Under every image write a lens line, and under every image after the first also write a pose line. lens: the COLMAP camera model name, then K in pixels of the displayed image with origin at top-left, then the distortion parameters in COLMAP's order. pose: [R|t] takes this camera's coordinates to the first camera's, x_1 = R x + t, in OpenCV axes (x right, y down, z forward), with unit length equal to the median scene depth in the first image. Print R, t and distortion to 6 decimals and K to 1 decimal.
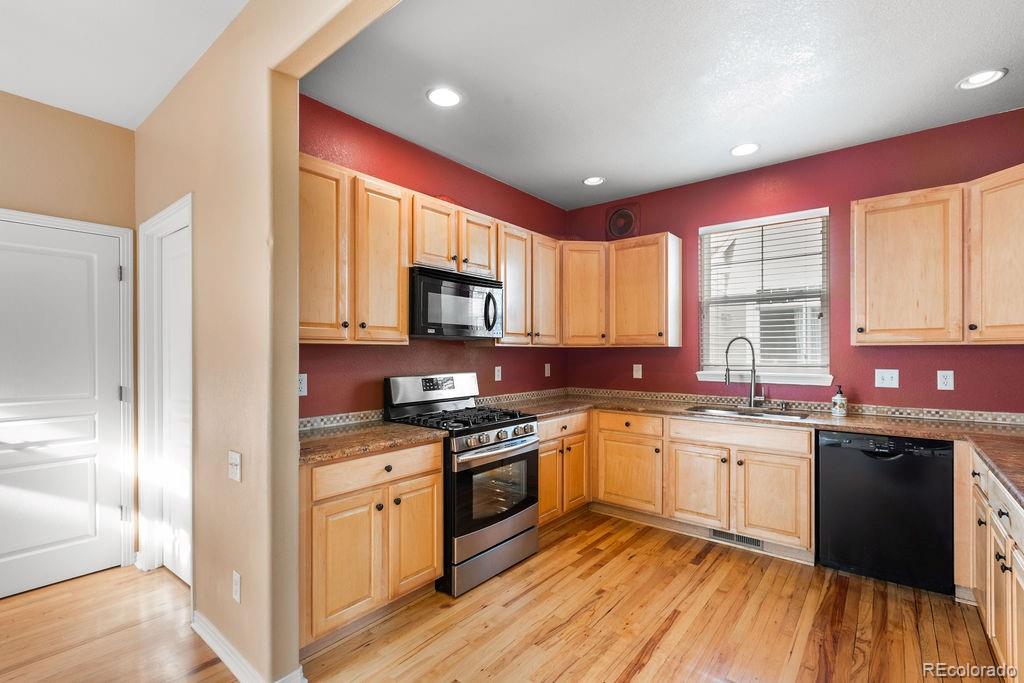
lens RADIAL K [[459.4, 0, 508.6], [0, 459.4, 353.2], [0, 0, 1]] dist [0.003750, -0.002244]
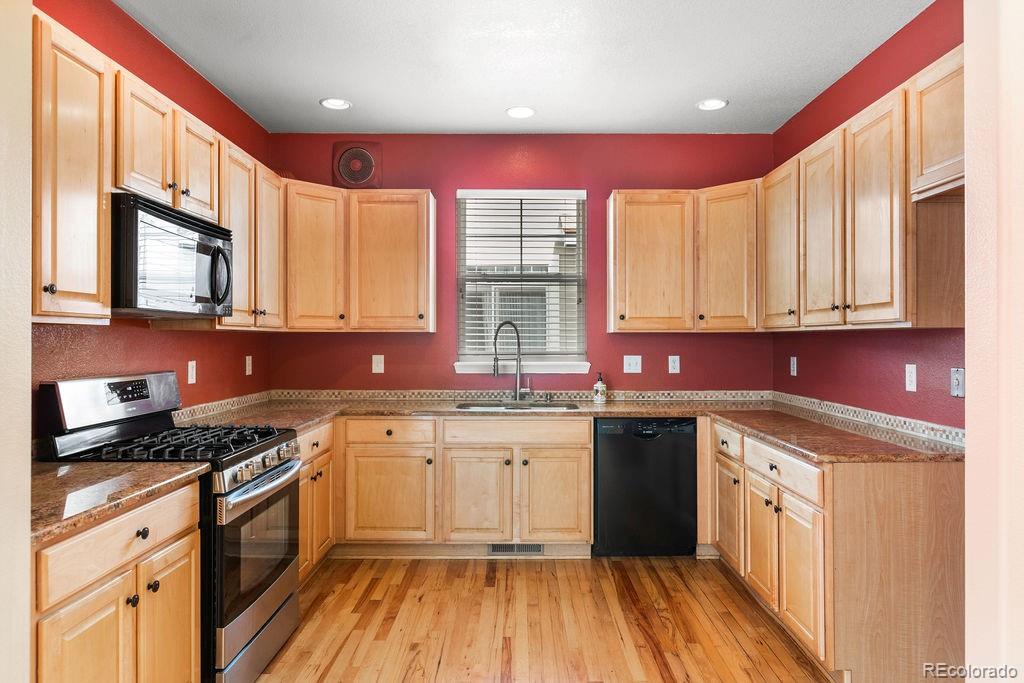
lens RADIAL K [[648.2, 0, 506.1], [0, 648.2, 338.7], [0, 0, 1]] dist [0.001516, -0.002572]
pose [[0.779062, 0.001413, 0.626946, -0.313069], [0.001288, 0.999992, -0.003855, 0.002349], [-0.626946, 0.003811, 0.779054, 0.038804]]
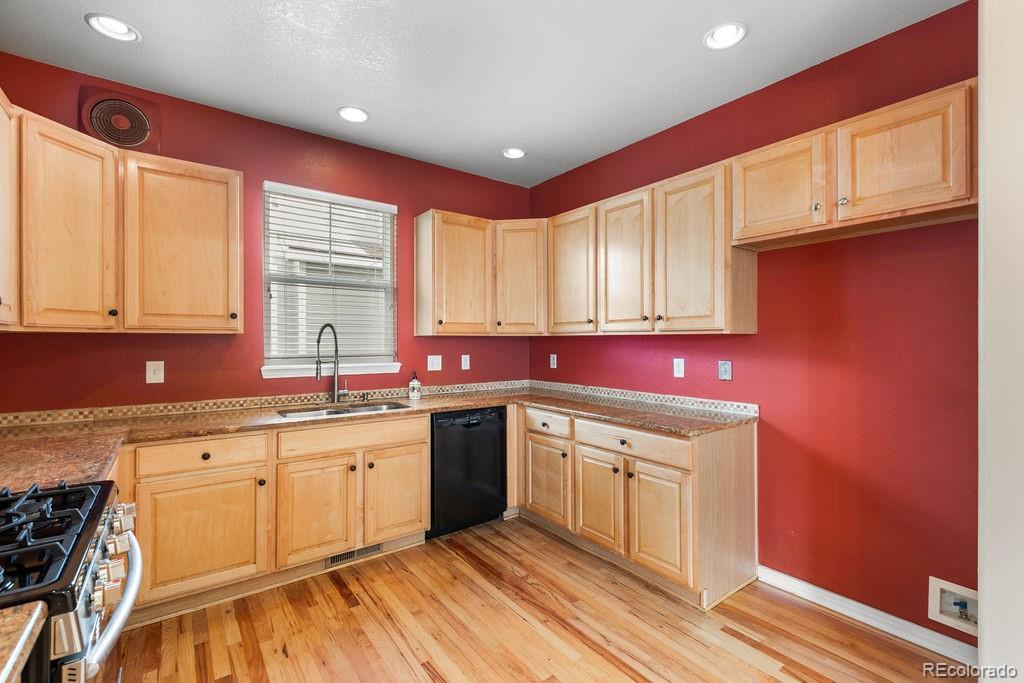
lens RADIAL K [[459.4, 0, 507.5], [0, 459.4, 341.2], [0, 0, 1]] dist [0.003750, -0.002244]
pose [[0.234104, -0.000673, 0.972211, -0.298255], [0.003371, 0.999994, -0.000120, -0.001611], [-0.972206, 0.003305, 0.234105, 0.526383]]
